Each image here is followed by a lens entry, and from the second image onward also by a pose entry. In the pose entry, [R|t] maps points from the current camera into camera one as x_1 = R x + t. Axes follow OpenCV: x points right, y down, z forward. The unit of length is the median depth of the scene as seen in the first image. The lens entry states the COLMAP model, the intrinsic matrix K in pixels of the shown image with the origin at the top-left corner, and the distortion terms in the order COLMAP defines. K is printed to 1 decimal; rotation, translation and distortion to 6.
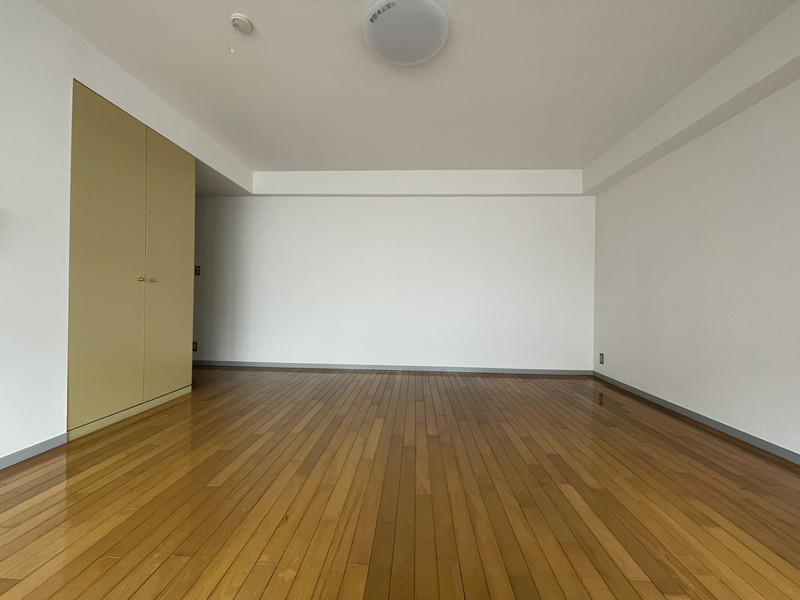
lens RADIAL K [[326.1, 0, 400.1], [0, 326.1, 296.5], [0, 0, 1]] dist [0.000232, 0.000022]
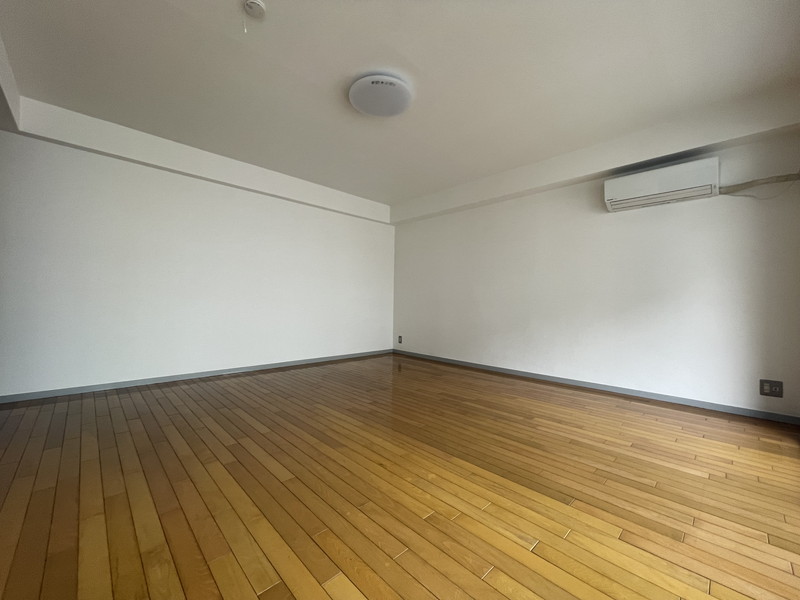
lens RADIAL K [[326.1, 0, 396.2], [0, 326.1, 302.3], [0, 0, 1]] dist [0.000232, 0.000022]
pose [[0.679064, -0.002926, 0.734074, -0.797084], [-0.015968, 0.999697, 0.018756, -0.006808], [-0.733906, -0.024458, 0.678811, 0.038350]]
